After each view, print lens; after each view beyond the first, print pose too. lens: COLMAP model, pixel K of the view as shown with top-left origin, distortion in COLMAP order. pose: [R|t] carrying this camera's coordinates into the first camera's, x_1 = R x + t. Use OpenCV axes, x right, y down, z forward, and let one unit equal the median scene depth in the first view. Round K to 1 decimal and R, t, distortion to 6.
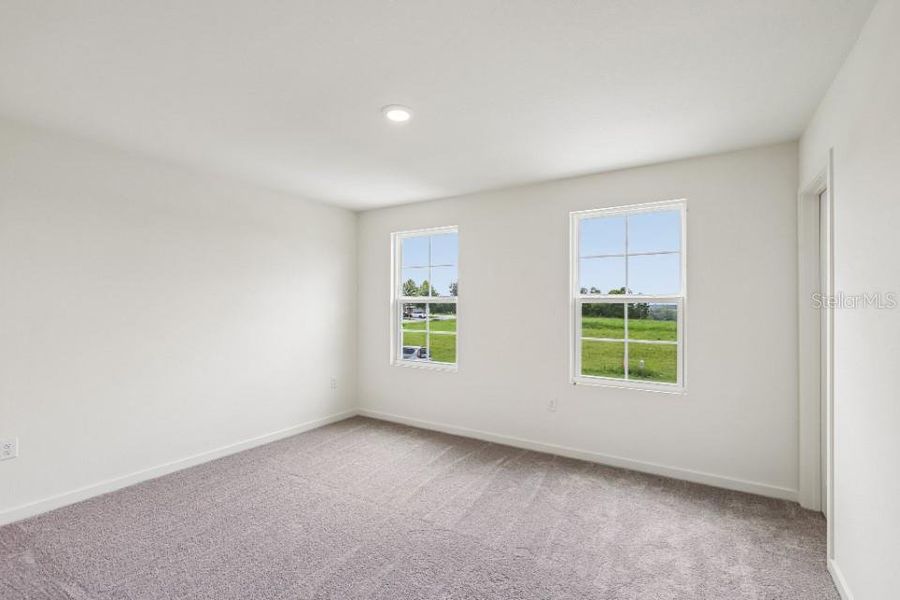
lens RADIAL K [[327.7, 0, 451.8], [0, 327.7, 299.9], [0, 0, 1]] dist [0.000510, 0.000028]
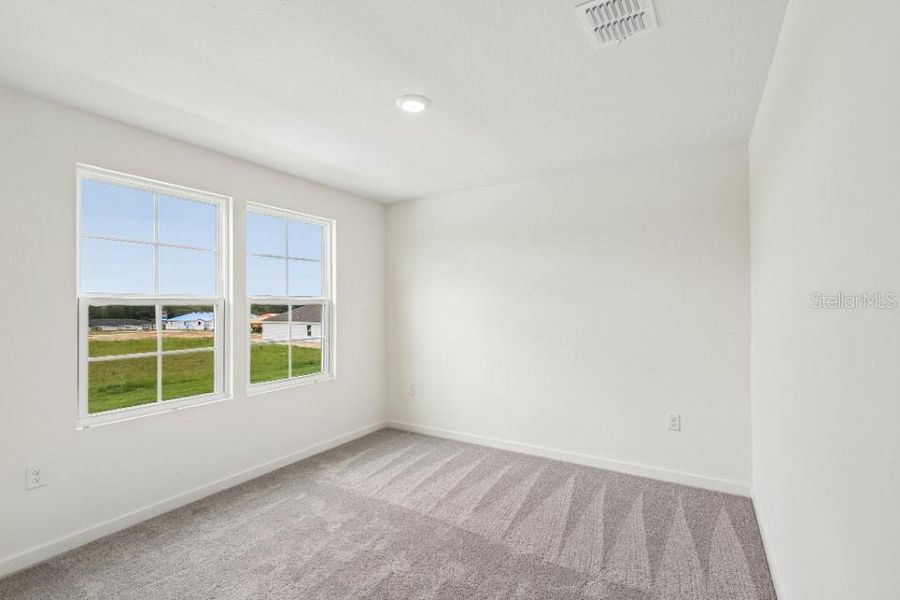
lens RADIAL K [[426.6, 0, 448.5], [0, 426.6, 304.4], [0, 0, 1]] dist [-0.002939, -0.000029]
pose [[0.094722, -0.004974, 0.995491, -0.760360], [0.001113, 0.999987, 0.004890, 0.003827], [-0.995503, 0.000645, 0.094726, 0.376250]]
